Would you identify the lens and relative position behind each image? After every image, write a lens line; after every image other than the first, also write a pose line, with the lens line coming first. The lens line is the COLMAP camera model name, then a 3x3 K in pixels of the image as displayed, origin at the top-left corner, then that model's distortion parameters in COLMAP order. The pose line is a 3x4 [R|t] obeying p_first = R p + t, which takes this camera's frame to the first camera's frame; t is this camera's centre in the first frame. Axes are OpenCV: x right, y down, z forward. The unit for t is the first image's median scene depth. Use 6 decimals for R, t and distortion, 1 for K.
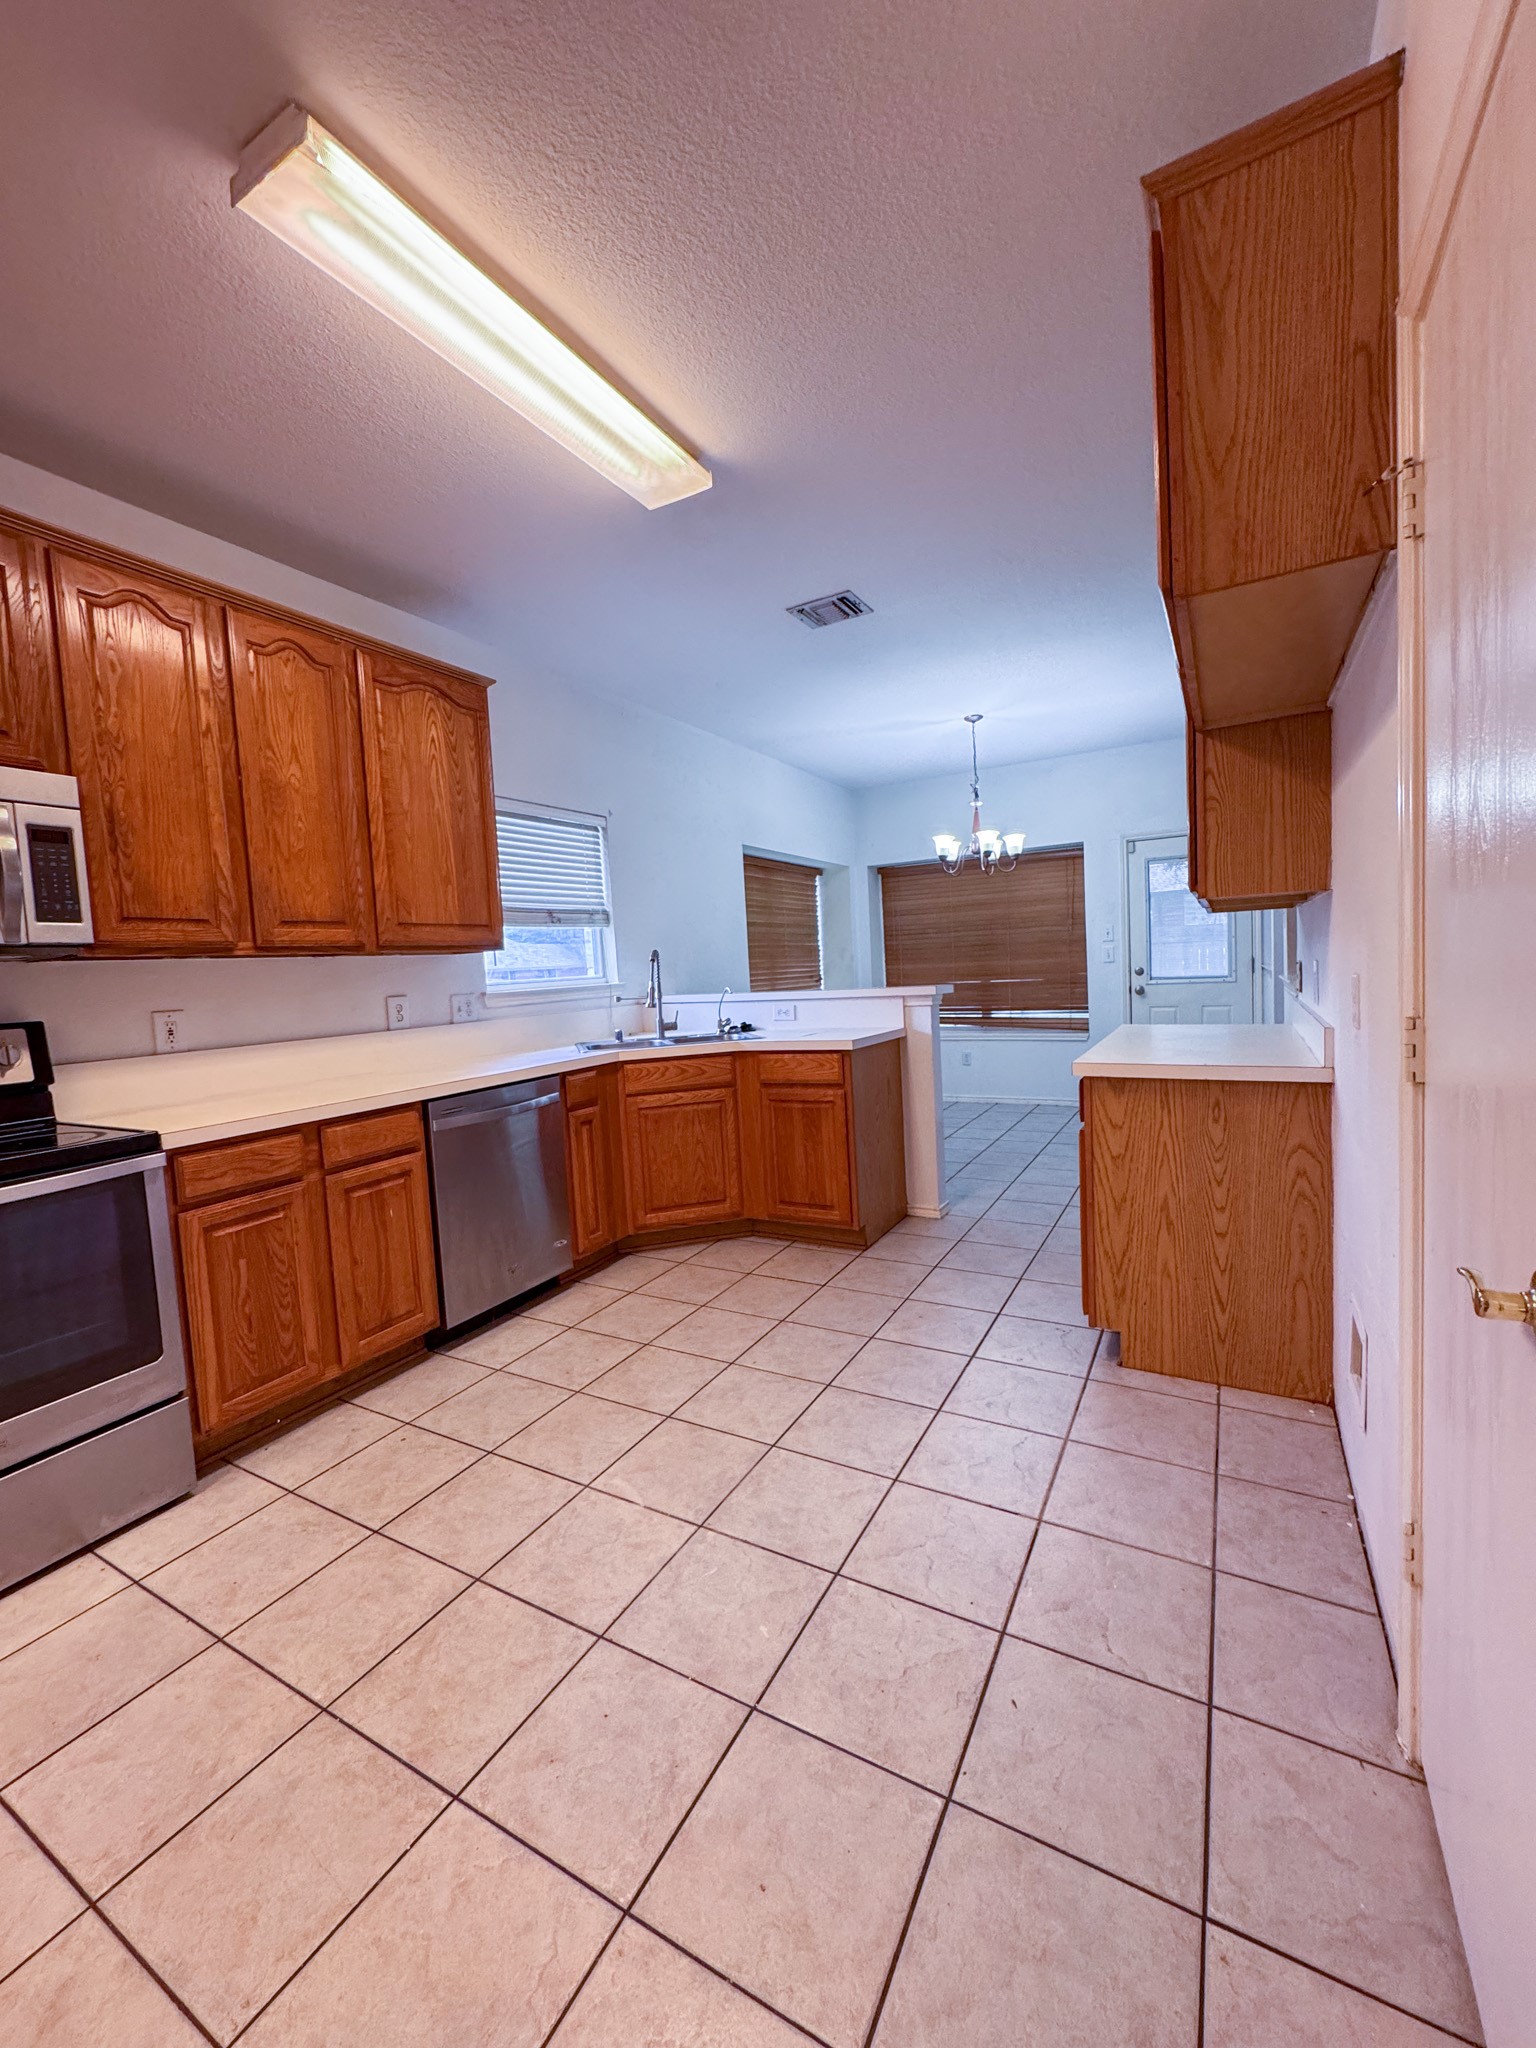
lens RADIAL K [[820.0, 0, 767.6], [0, 820.0, 1022.3], [0, 0, 1]] dist [-0.004660, 0.000757]
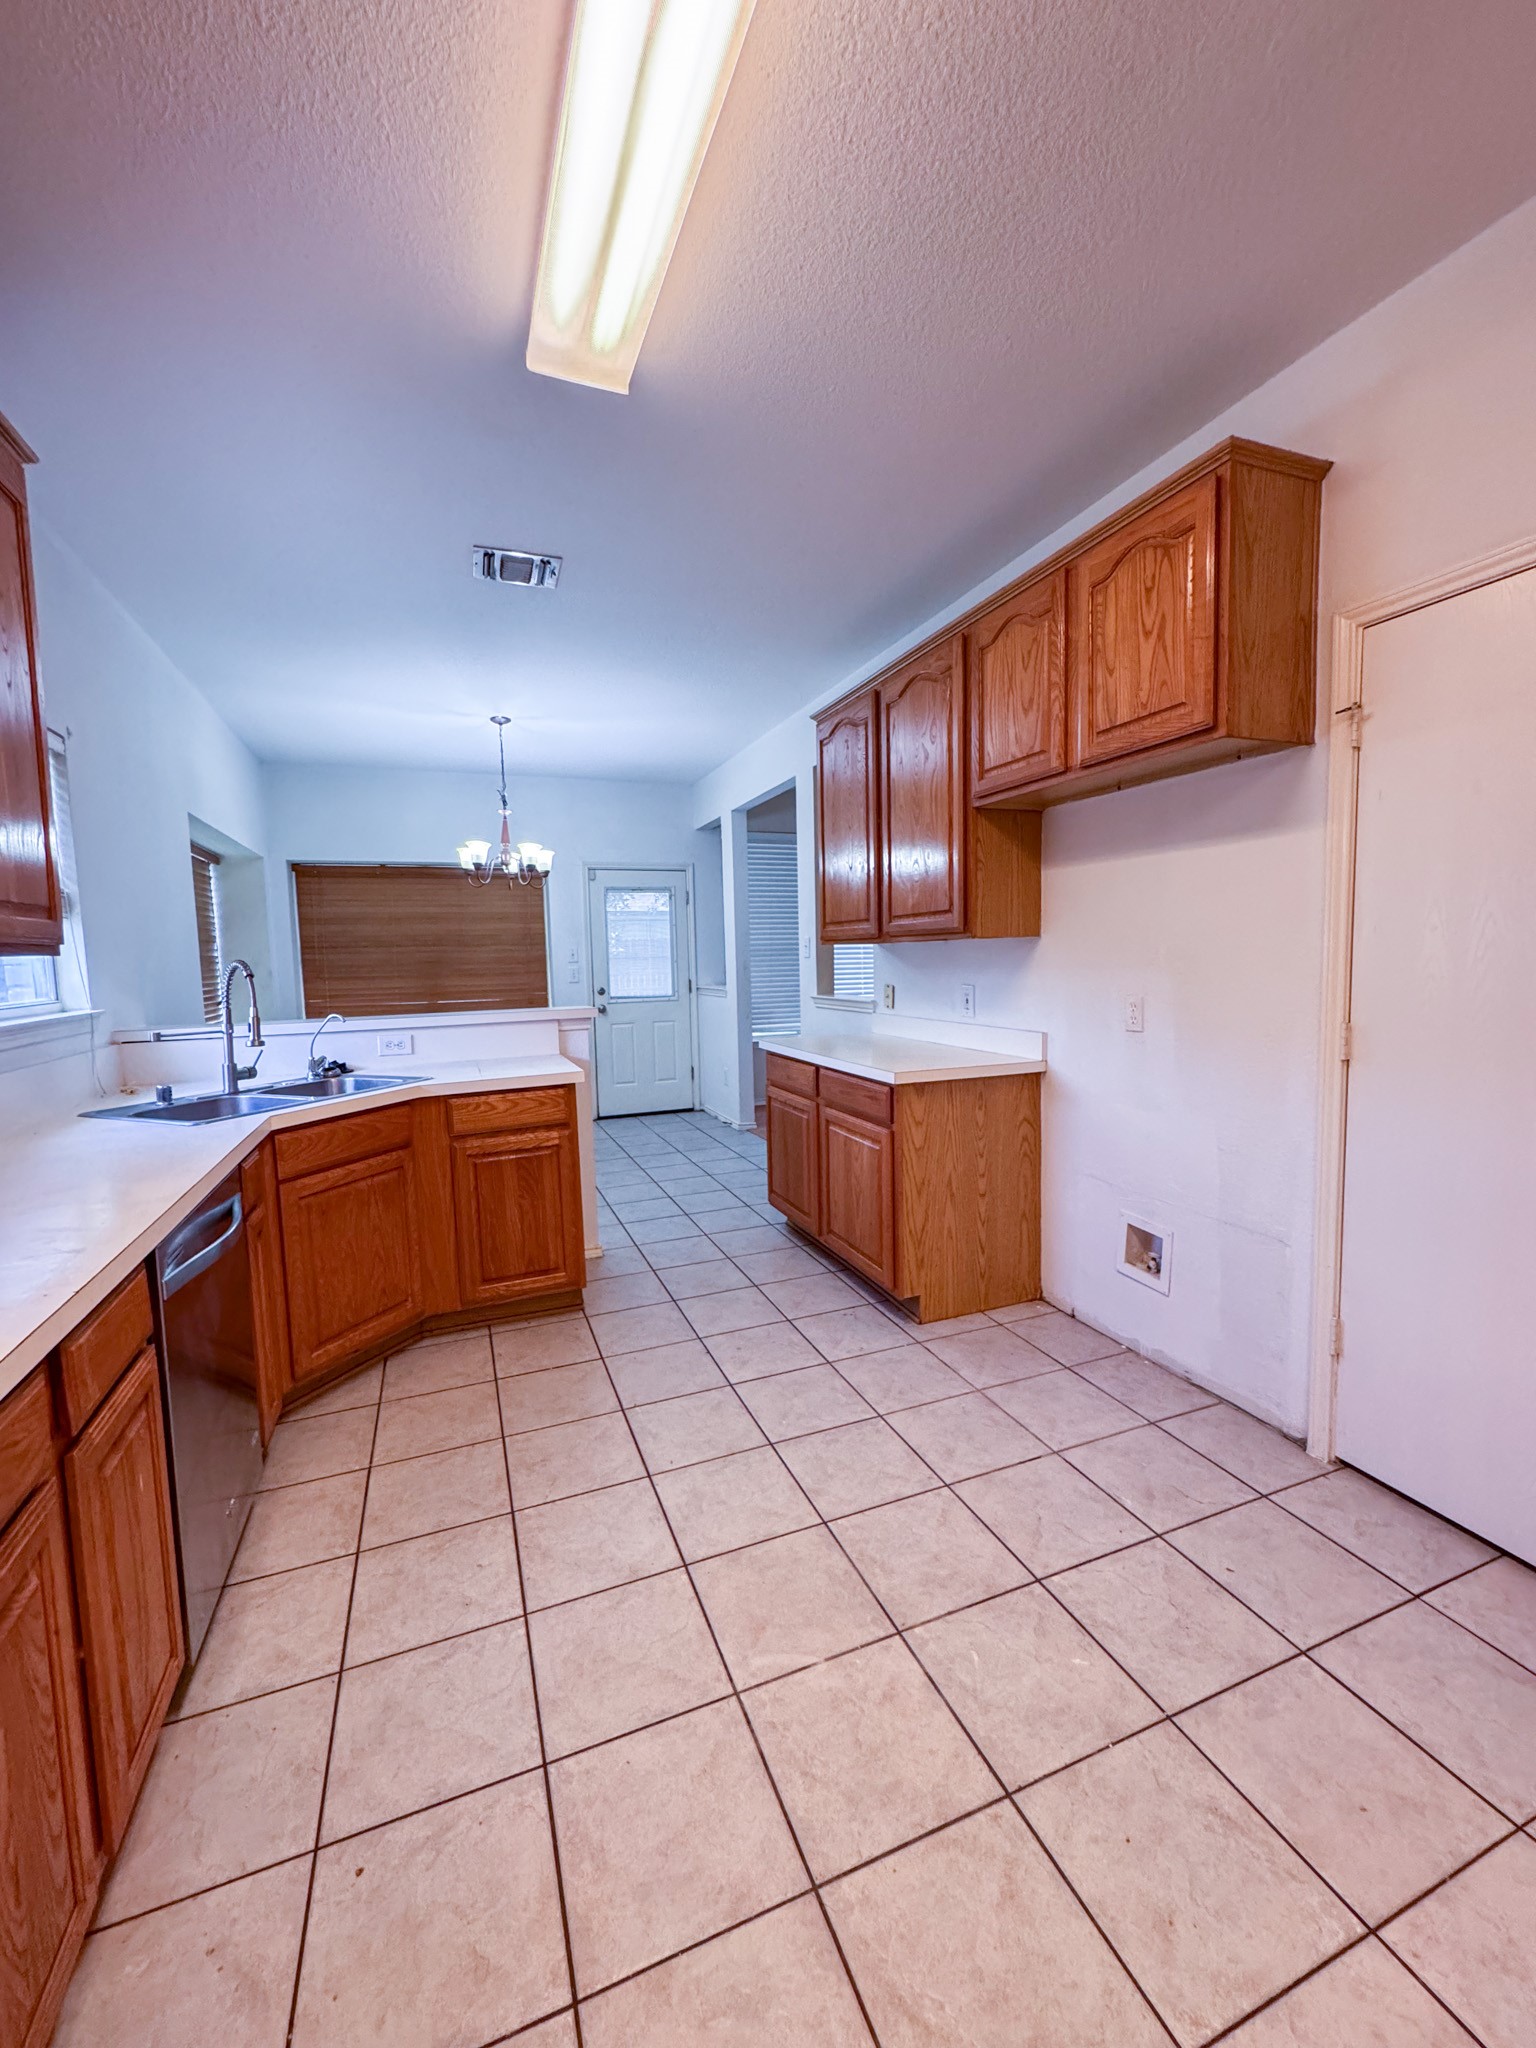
lens RADIAL K [[820.0, 0, 767.4], [0, 820.0, 1022.7], [0, 0, 1]] dist [-0.004660, 0.000757]
pose [[0.630167, -0.029025, 0.775917, -0.633464], [0.045928, 0.998945, 0.000067, -0.029383], [-0.775100, 0.035594, 0.630835, 0.411240]]
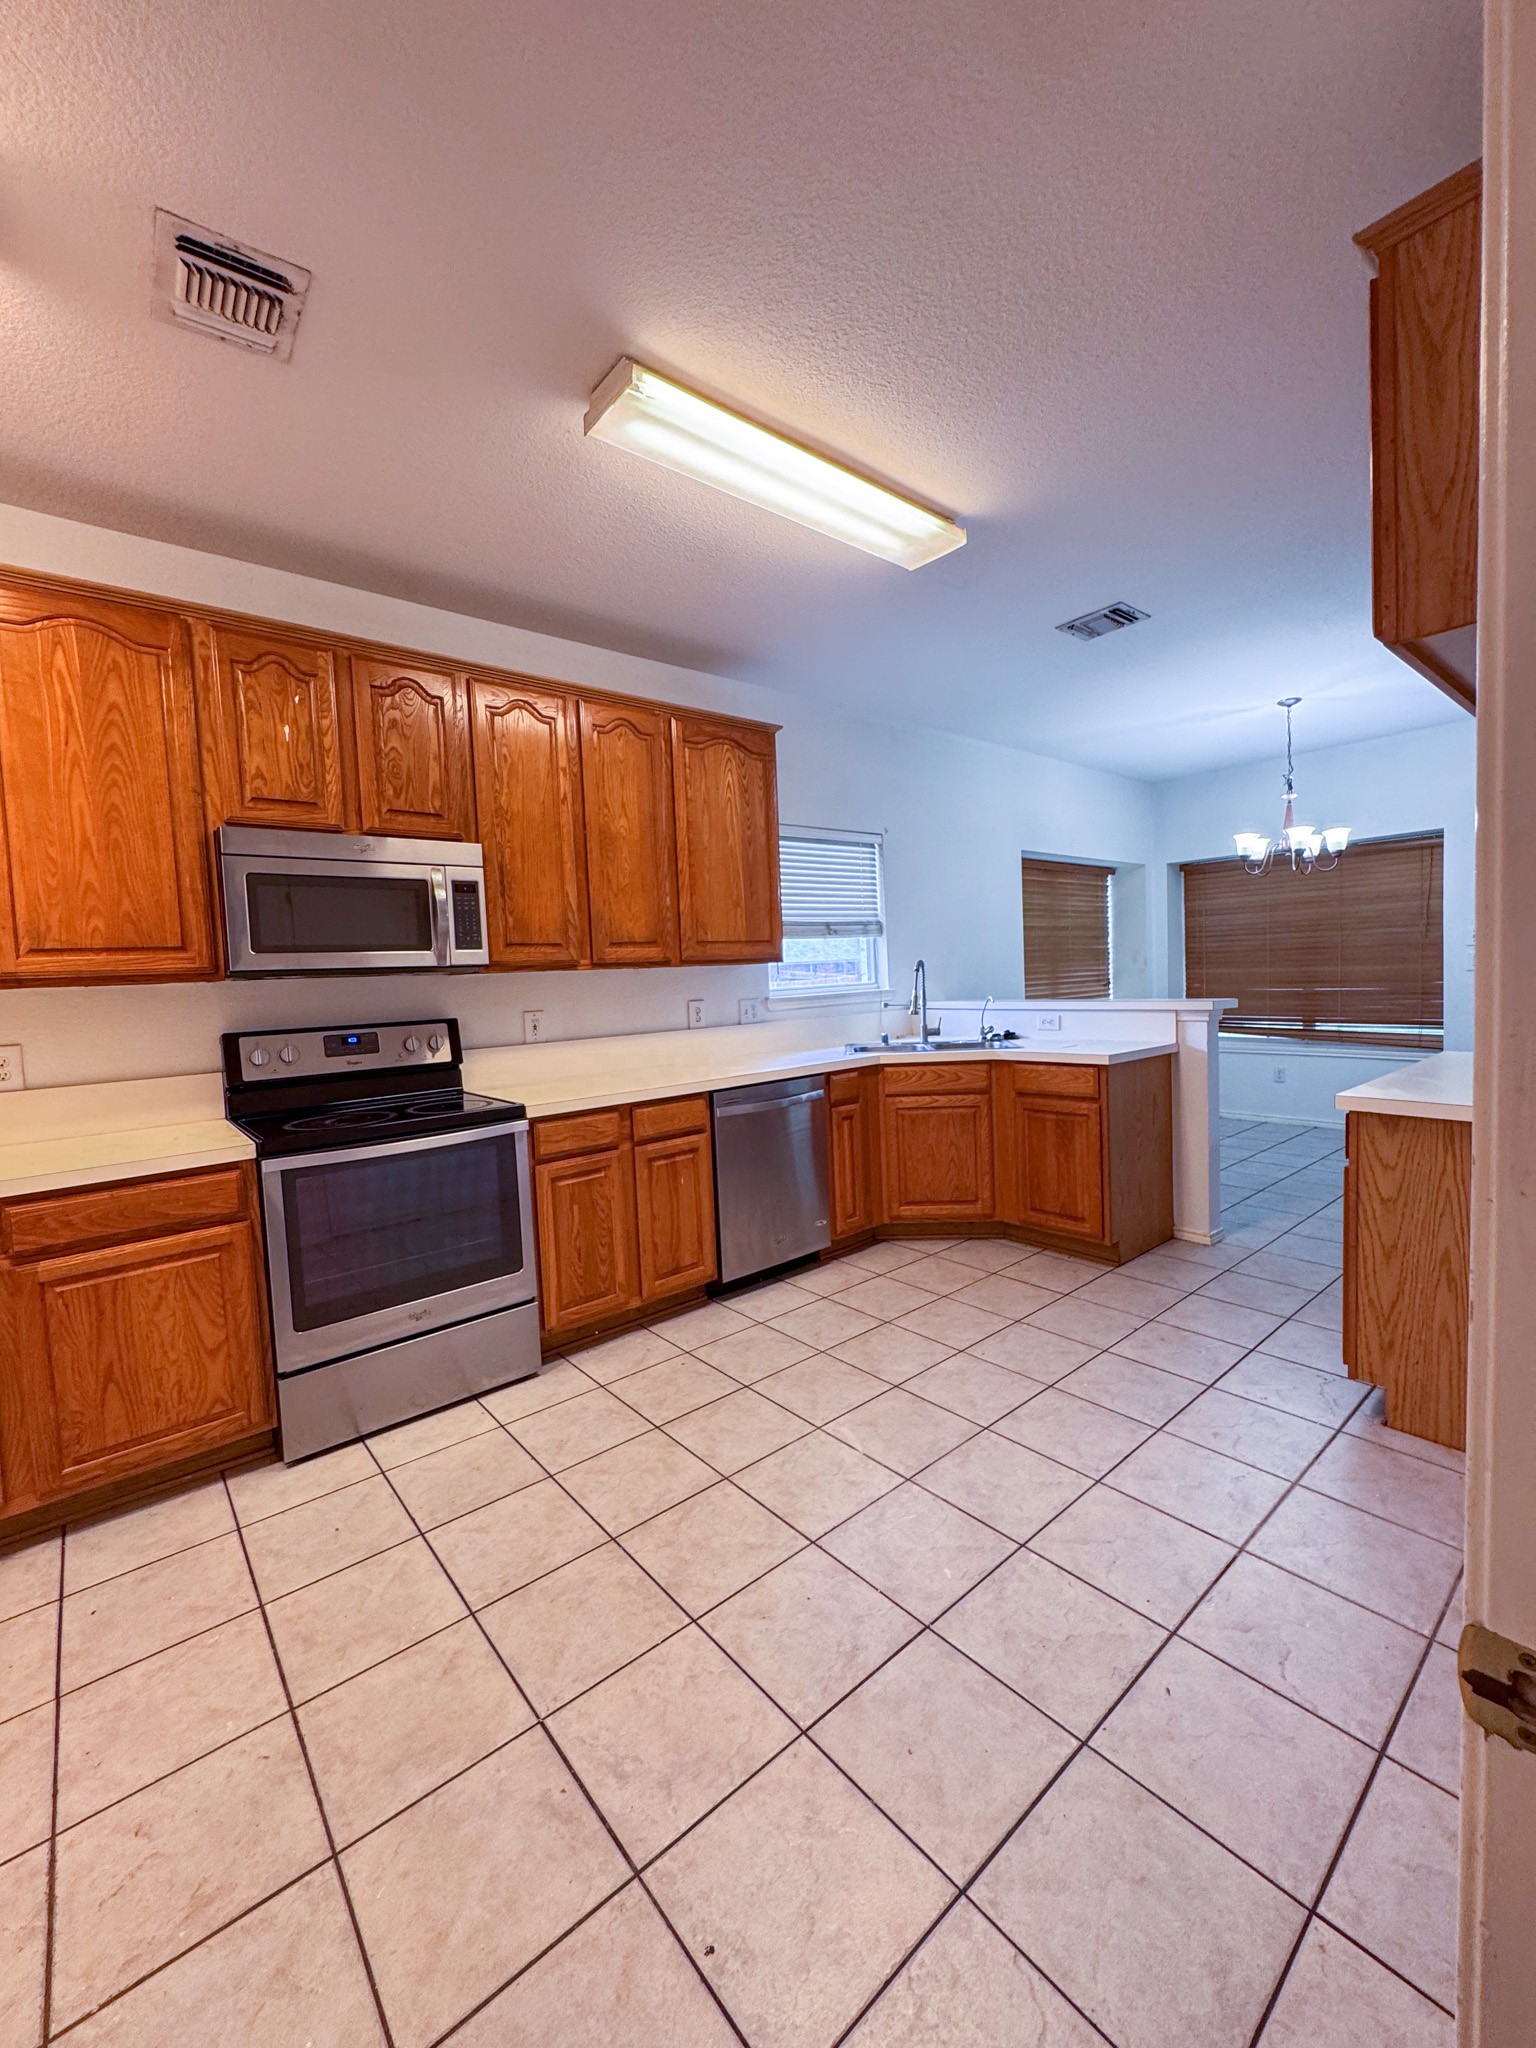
lens RADIAL K [[820.0, 0, 768.4], [0, 820.0, 1022.1], [0, 0, 1]] dist [-0.004660, 0.000757]
pose [[0.936136, 0.033135, -0.350075, 0.088377], [-0.029928, 0.999446, 0.014567, -0.028792], [0.350364, -0.003159, 0.936608, -0.110097]]
